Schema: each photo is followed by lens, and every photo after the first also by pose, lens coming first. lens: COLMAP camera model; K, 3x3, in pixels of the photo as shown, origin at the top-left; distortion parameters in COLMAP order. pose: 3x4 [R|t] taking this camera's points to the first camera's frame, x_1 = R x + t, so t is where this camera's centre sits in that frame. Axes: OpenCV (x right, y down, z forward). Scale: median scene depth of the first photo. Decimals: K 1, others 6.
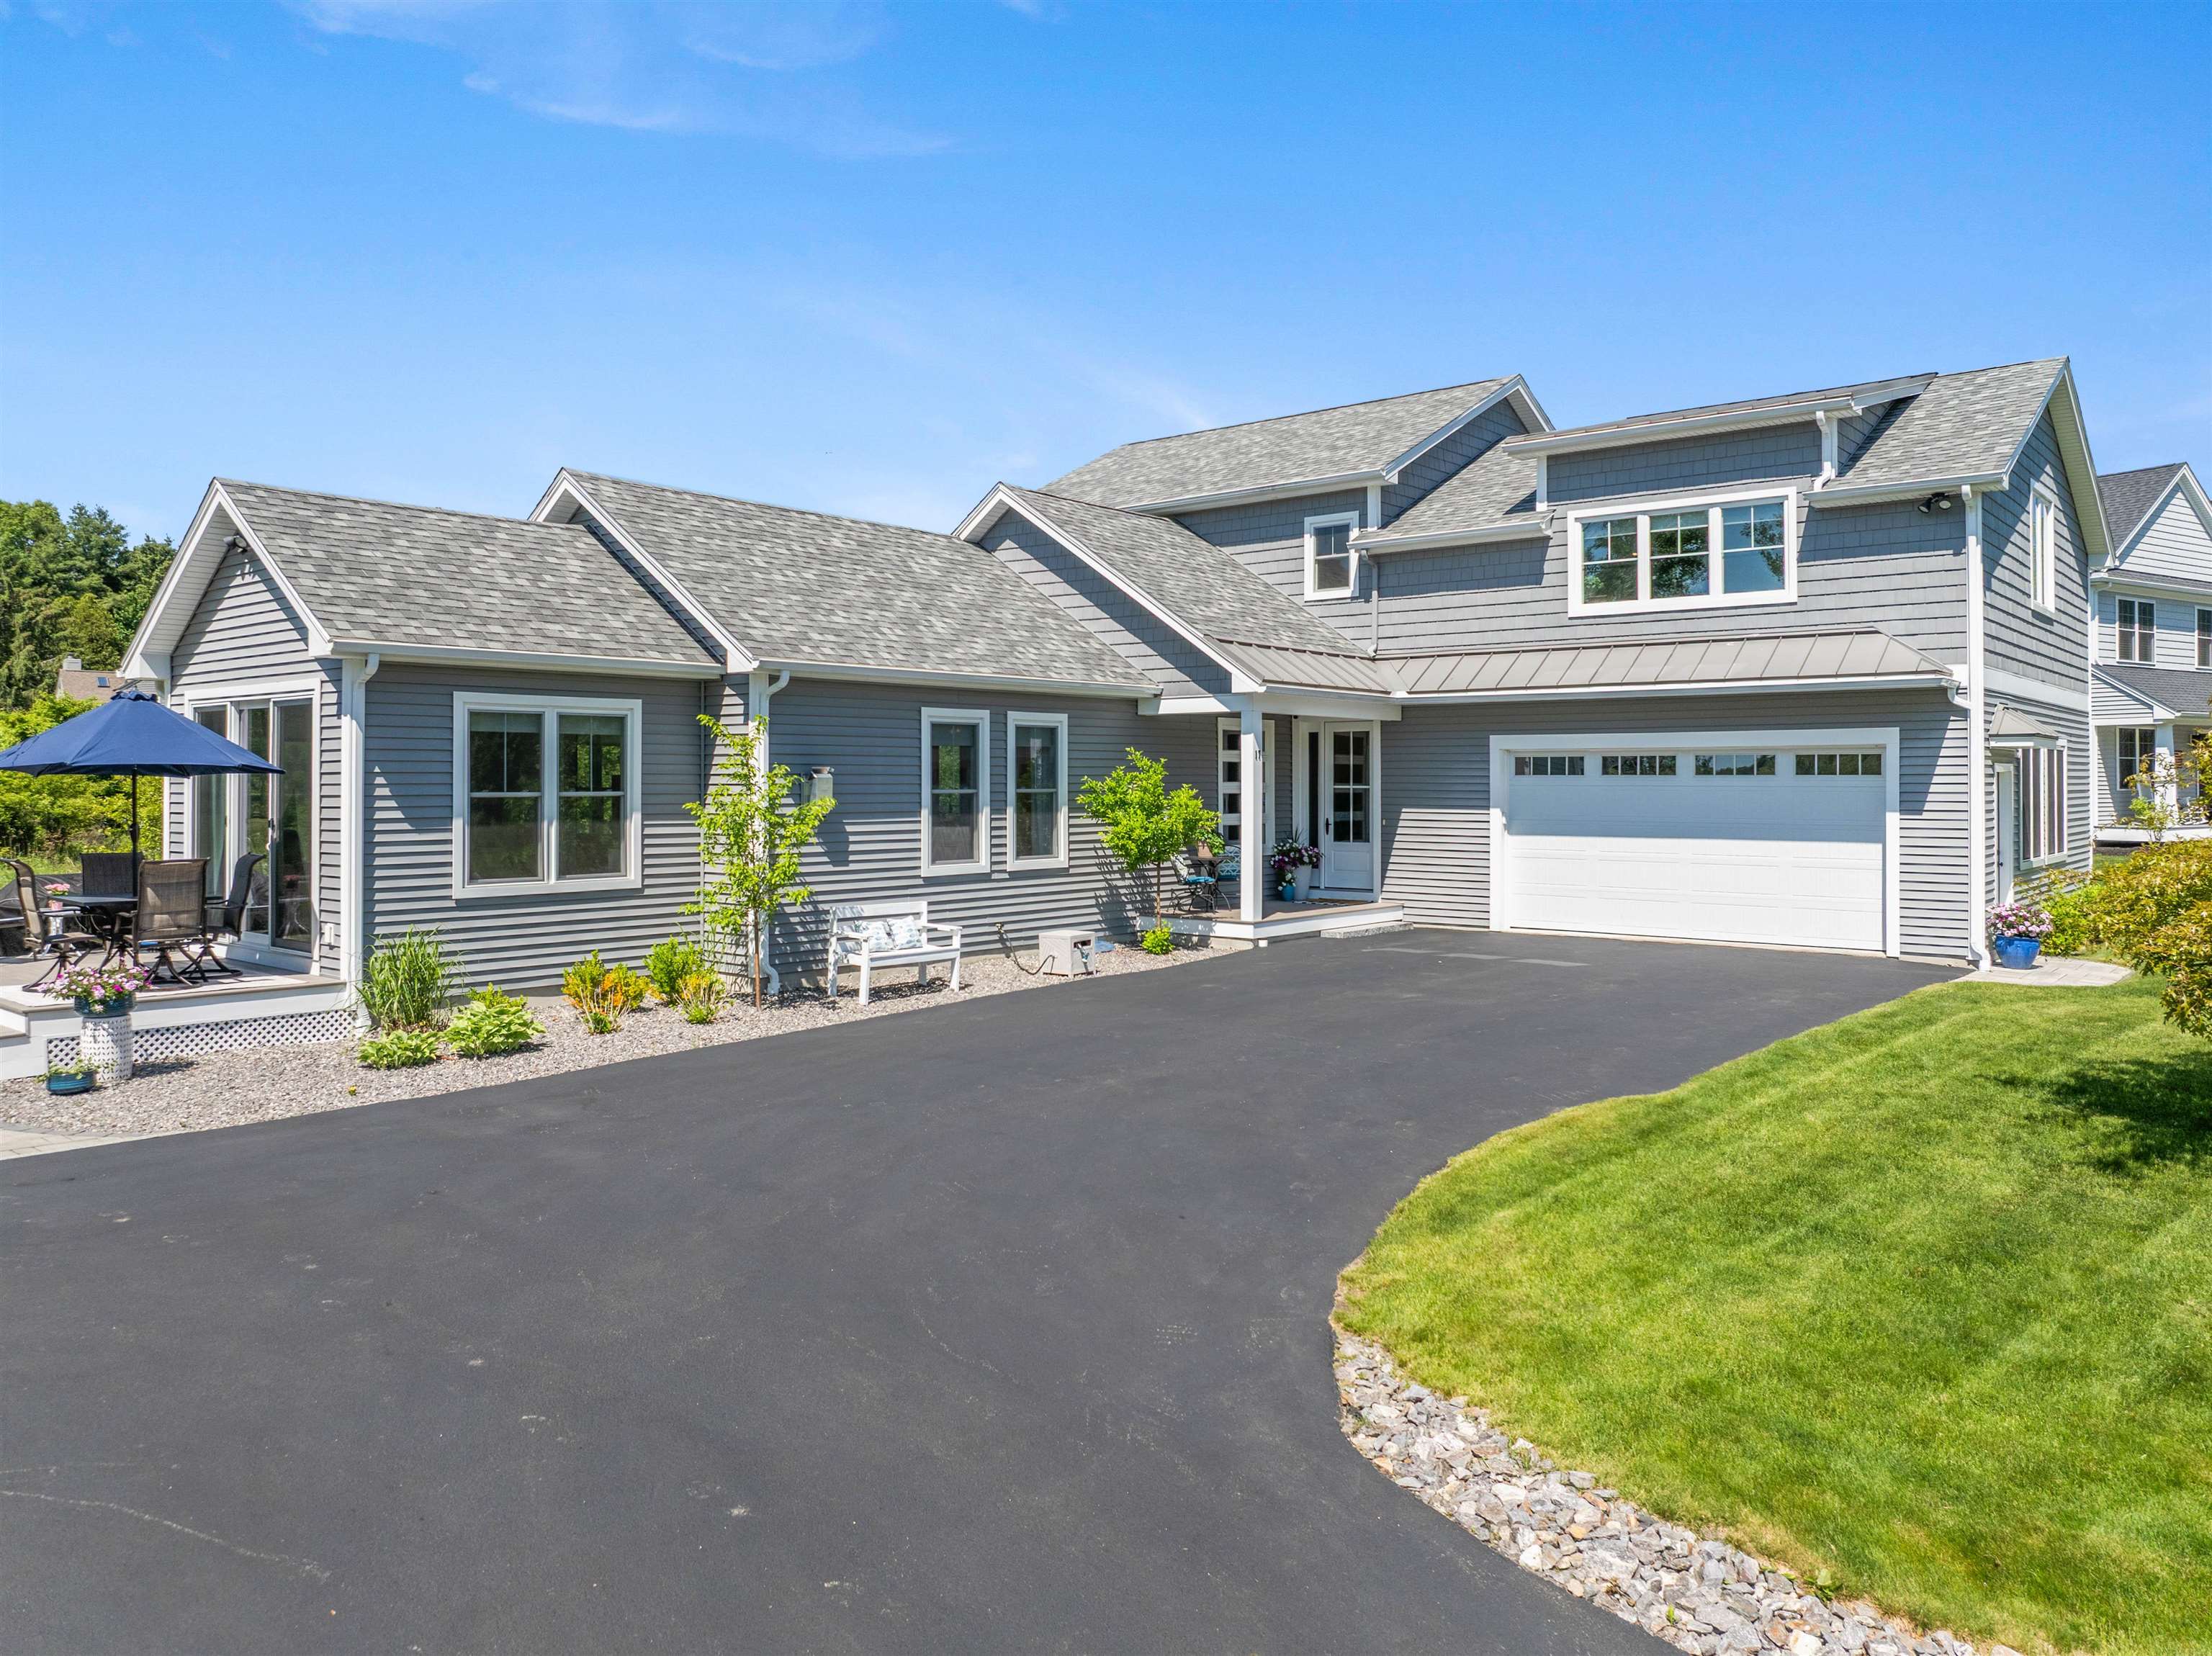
lens RADIAL K [[1550.2, 0, 1111.3], [0, 1550.2, 830.3], [0, 0, 1]] dist [-0.030759, -0.002497]
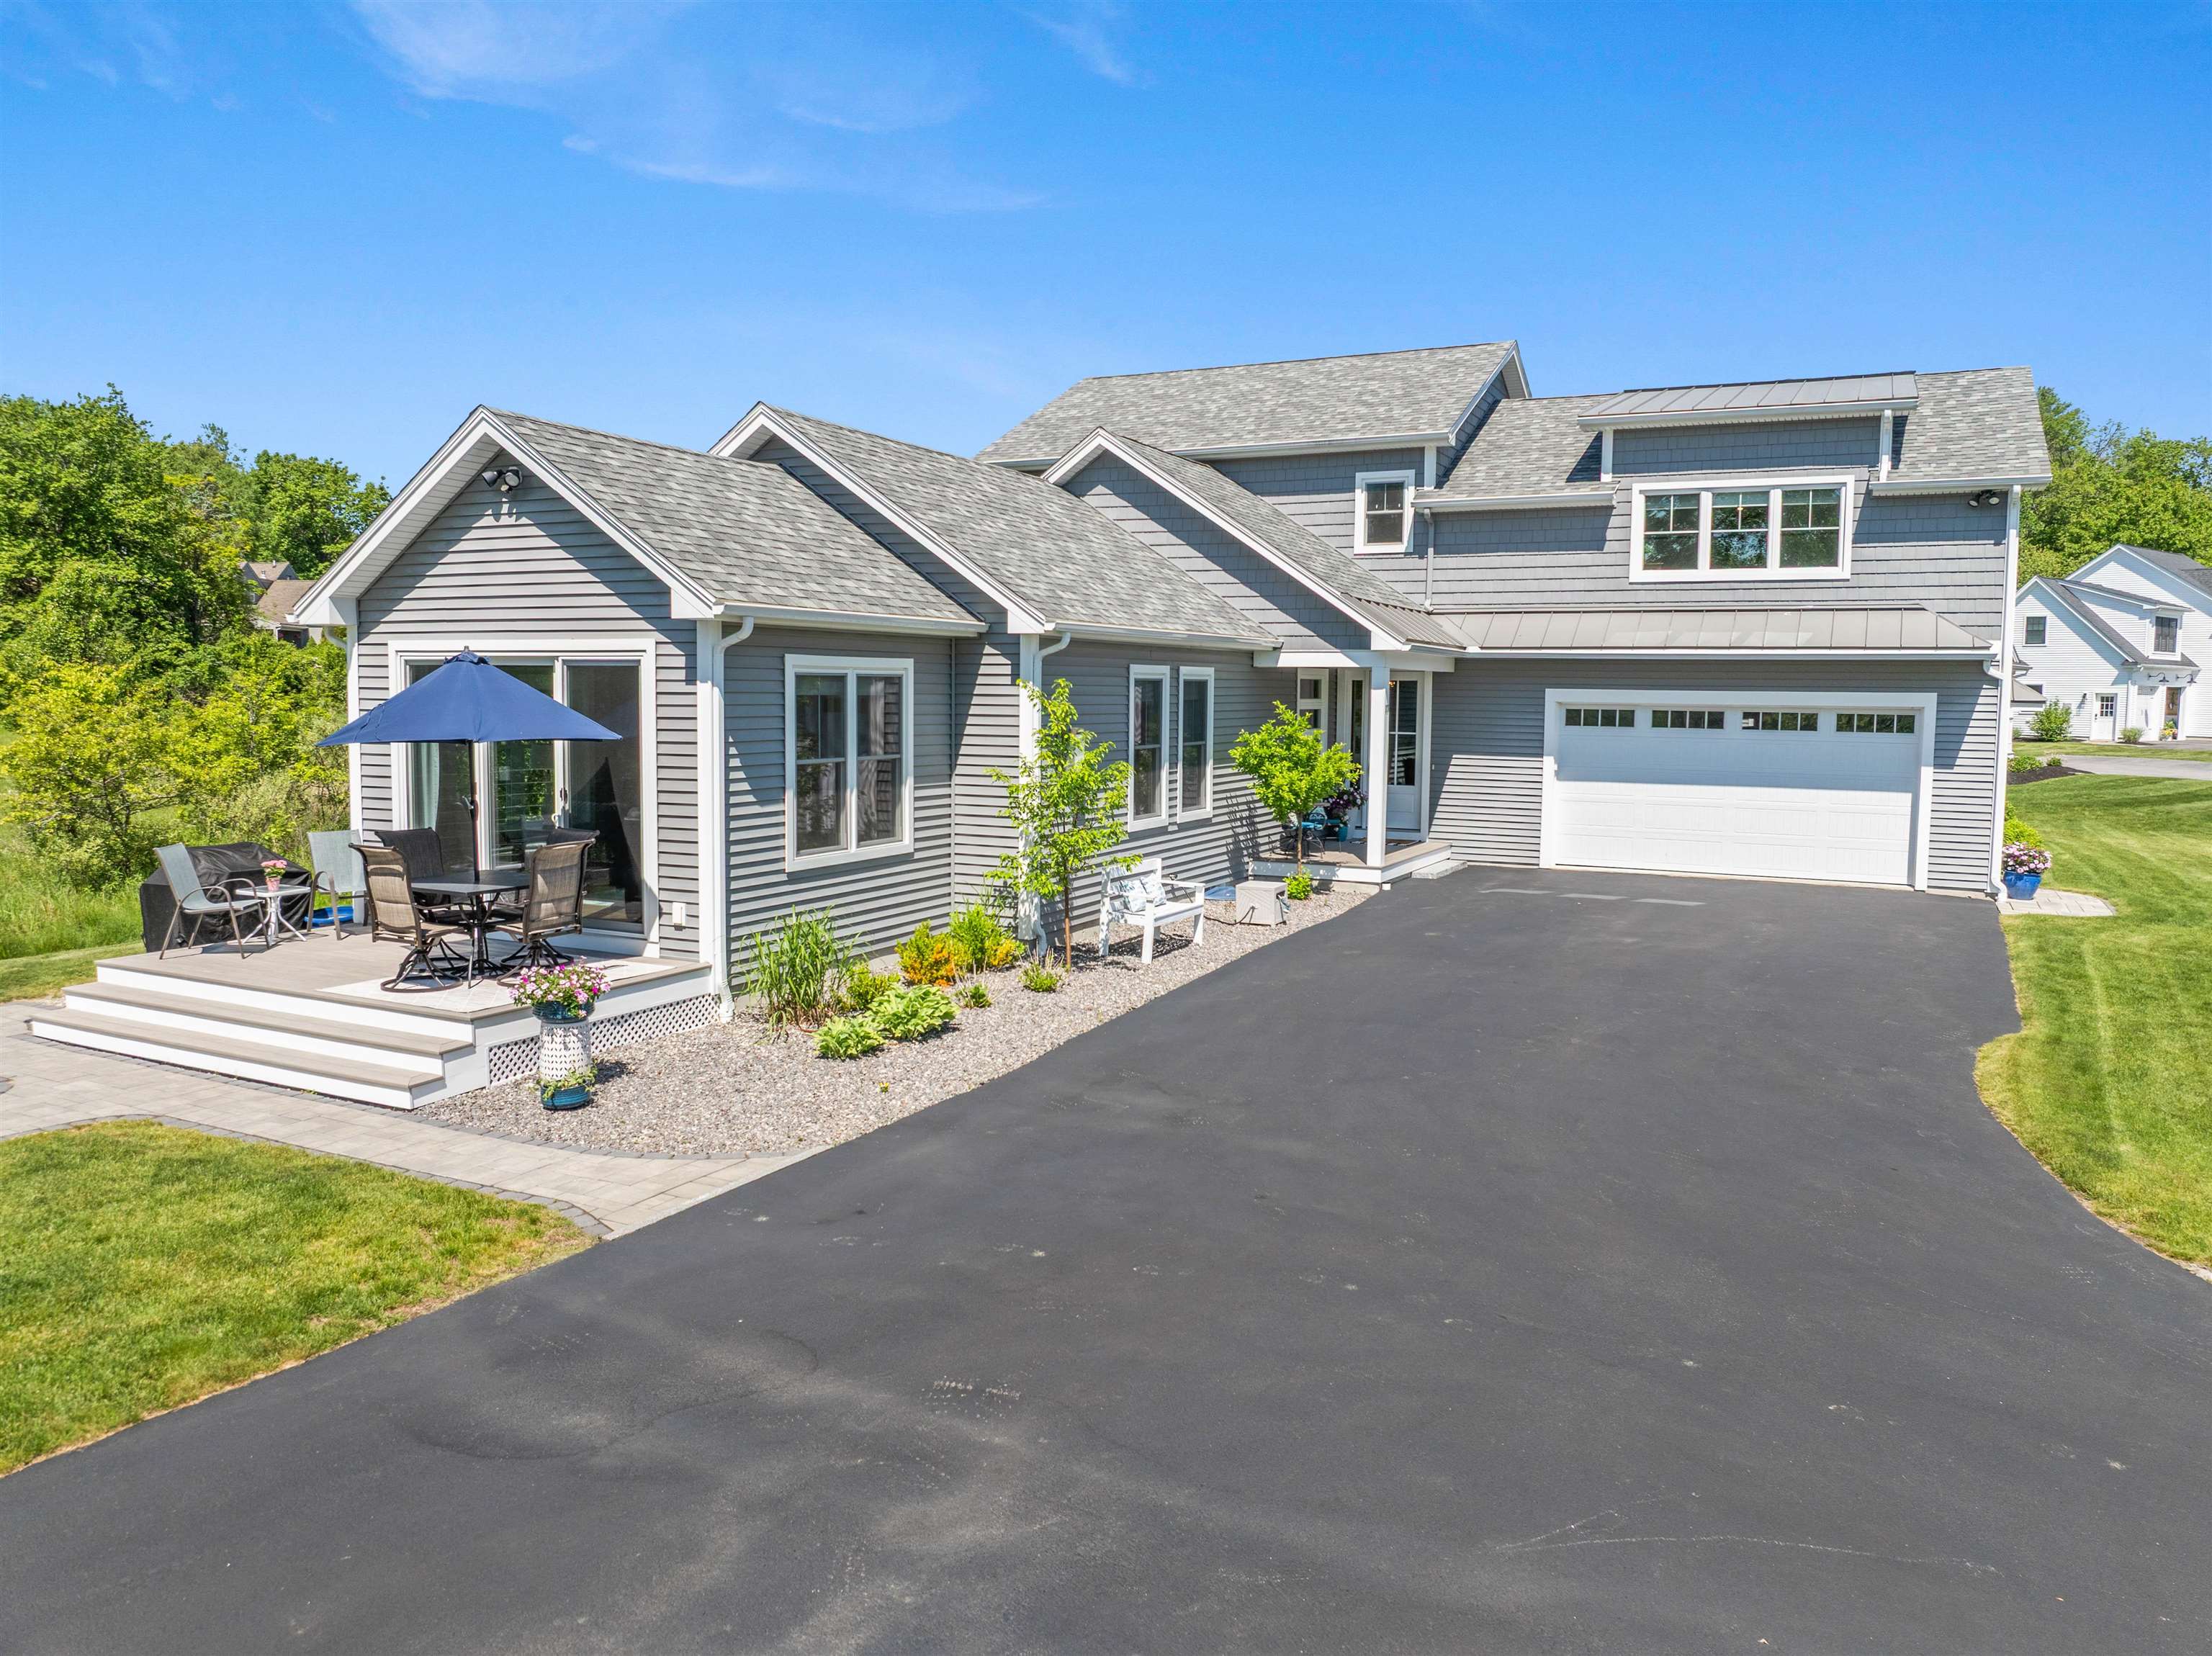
lens RADIAL K [[1527.7, 0, 1111.7], [0, 1527.7, 873.6], [0, 0, 1]] dist [-0.027241, -0.003884]
pose [[0.972307, -0.018516, 0.232974, -0.333584], [-0.002293, 0.996053, 0.088731, -0.029002], [-0.233697, -0.086808, 0.968427, 0.027774]]
